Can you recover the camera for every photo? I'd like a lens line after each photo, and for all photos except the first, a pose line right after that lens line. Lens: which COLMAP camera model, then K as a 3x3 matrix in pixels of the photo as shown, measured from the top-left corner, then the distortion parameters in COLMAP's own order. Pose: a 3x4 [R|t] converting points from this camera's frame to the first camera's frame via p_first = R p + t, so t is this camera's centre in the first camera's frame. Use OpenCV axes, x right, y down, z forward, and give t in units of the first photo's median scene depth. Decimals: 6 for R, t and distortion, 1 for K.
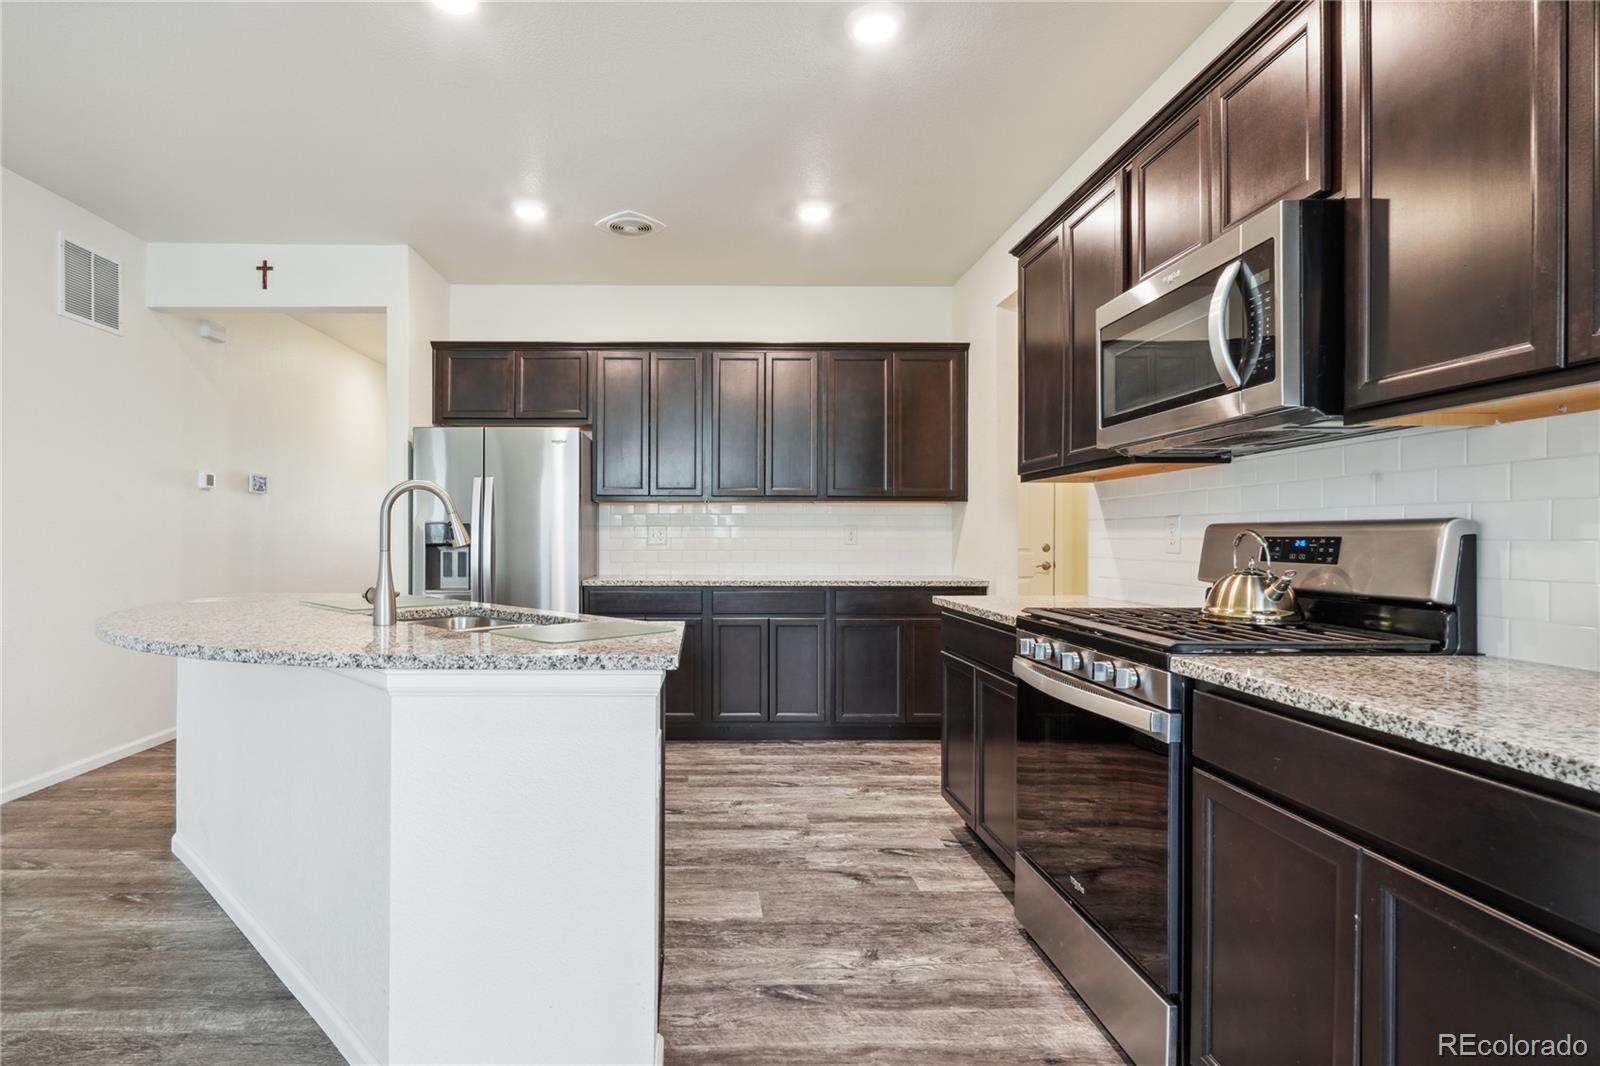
lens RADIAL K [[782.6, 0, 715.8], [0, 782.6, 537.0], [0, 0, 1]] dist [-0.002419, -0.000613]
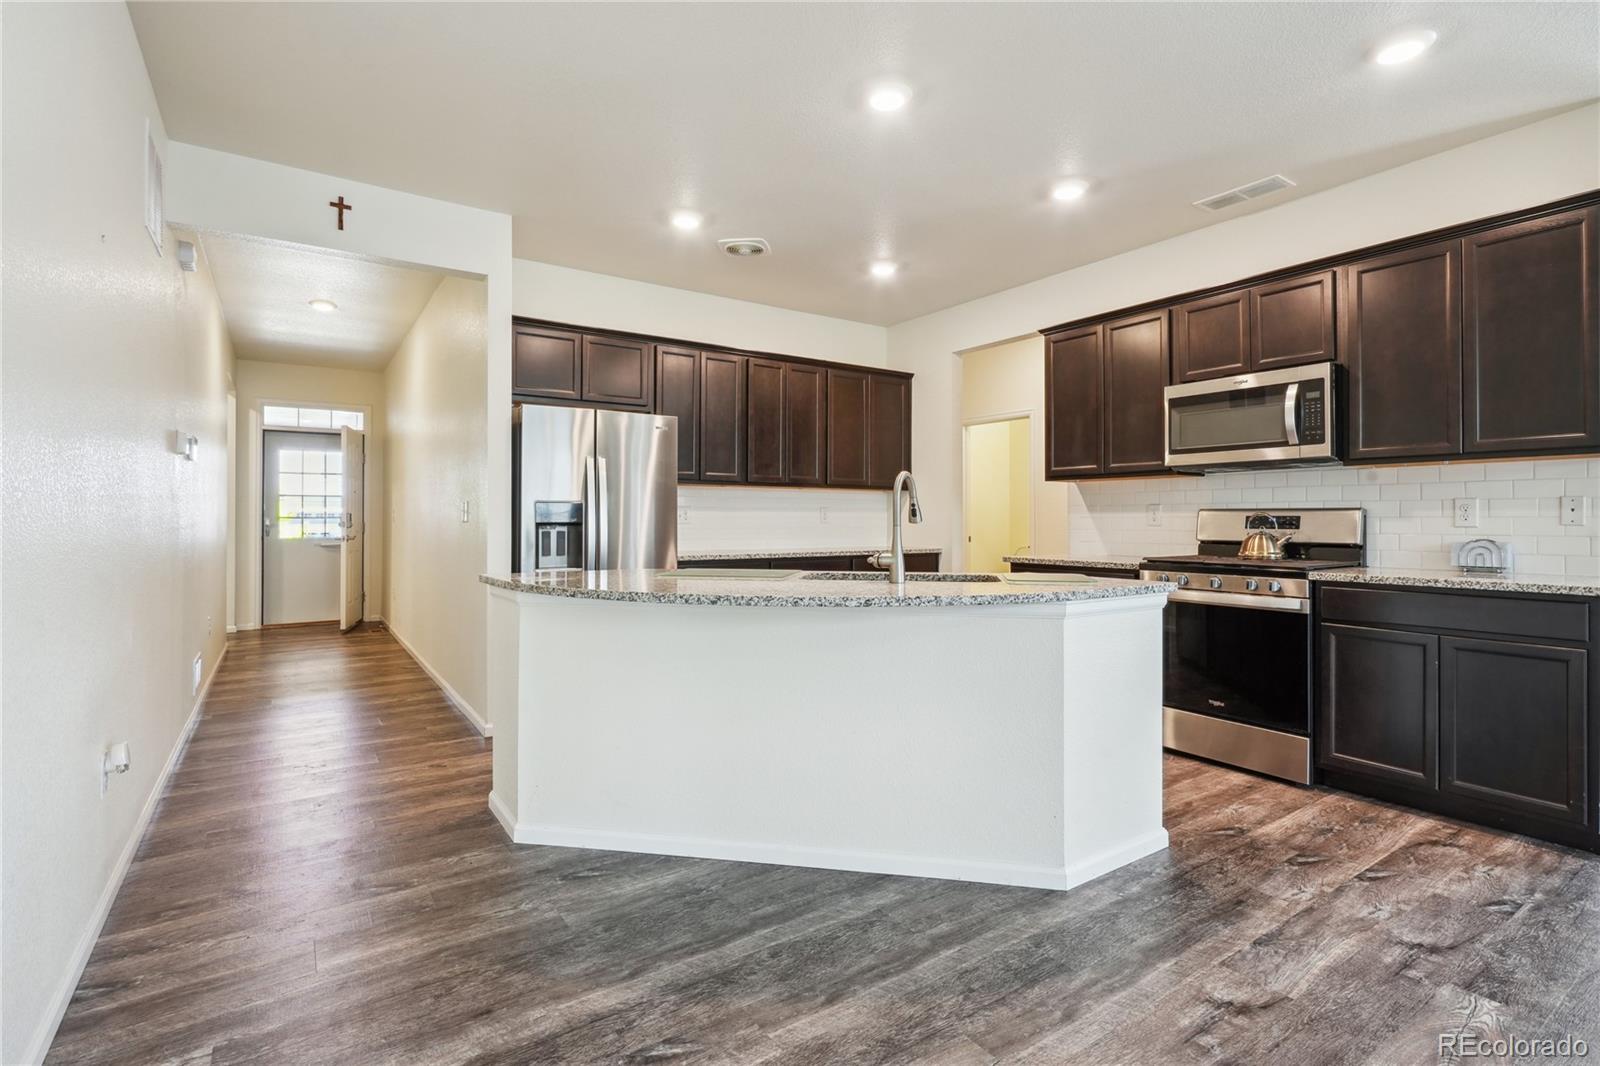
lens RADIAL K [[757.3, 0, 802.0], [0, 757.3, 511.4], [0, 0, 1]] dist [-0.001300, -0.000538]
pose [[0.833068, 0.005095, 0.553147, -0.858989], [-0.000442, 0.999963, -0.008545, 0.003305], [-0.553170, 0.006874, 0.833040, 0.027267]]
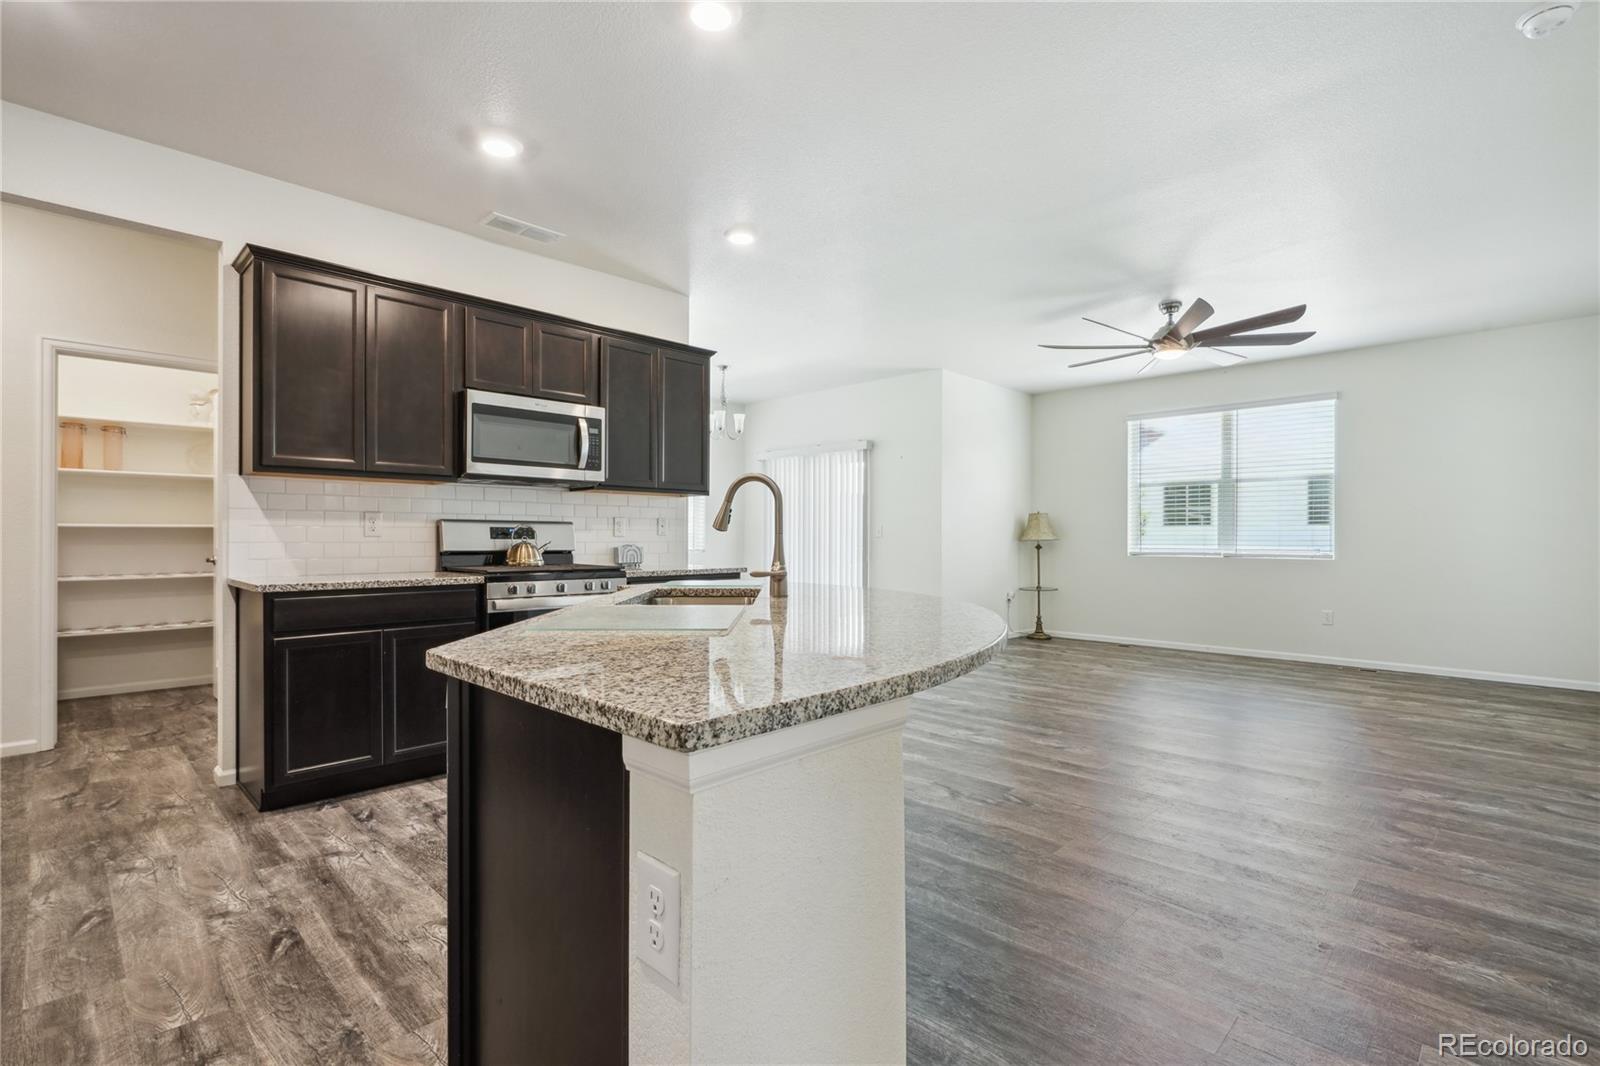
lens RADIAL K [[745.4, 0, 800.7], [0, 745.4, 536.1], [0, 0, 1]] dist [-0.000358, -0.000915]
pose [[-0.702719, -0.001495, 0.711466, -0.860388], [-0.004899, 0.999984, -0.002737, 0.017059], [-0.711451, -0.005408, -0.702715, 1.218994]]
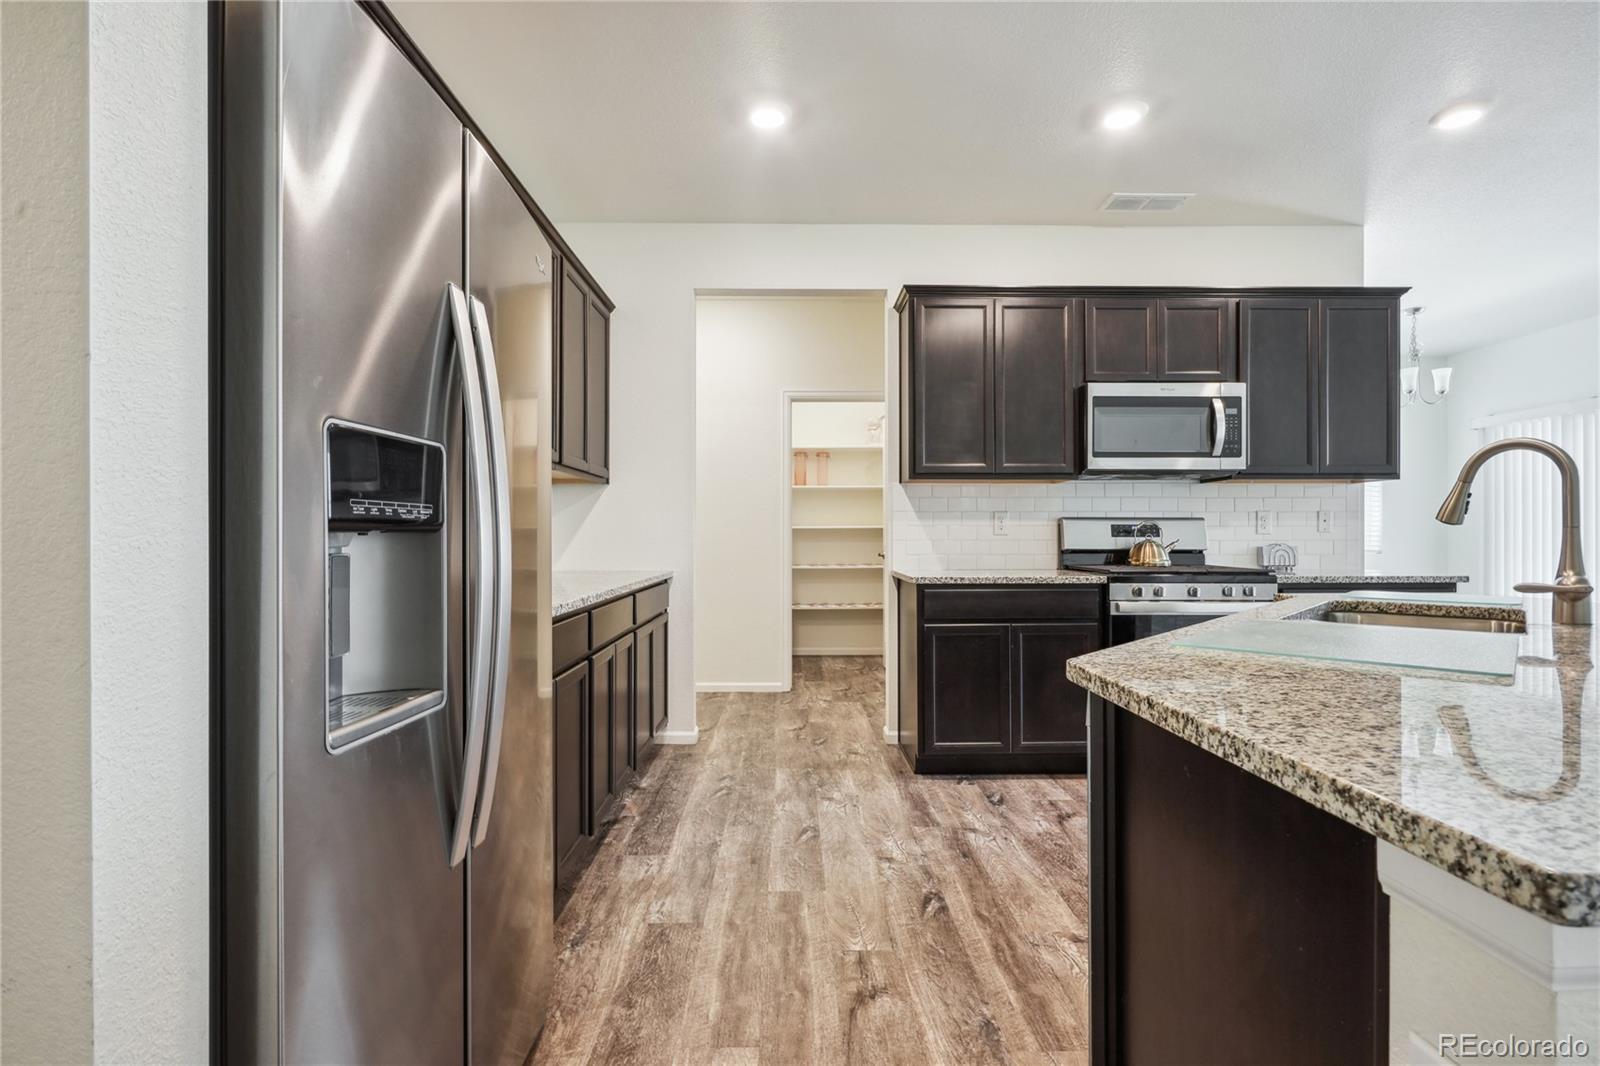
lens RADIAL K [[745.4, 0, 800.7], [0, 745.4, 536.1], [0, 0, 1]] dist [-0.000358, -0.000915]
pose [[-0.000734, -0.001803, 0.999998, -0.795315], [-0.001839, 0.999997, 0.001801, 0.018400], [-0.999998, -0.001838, -0.000738, 1.209353]]
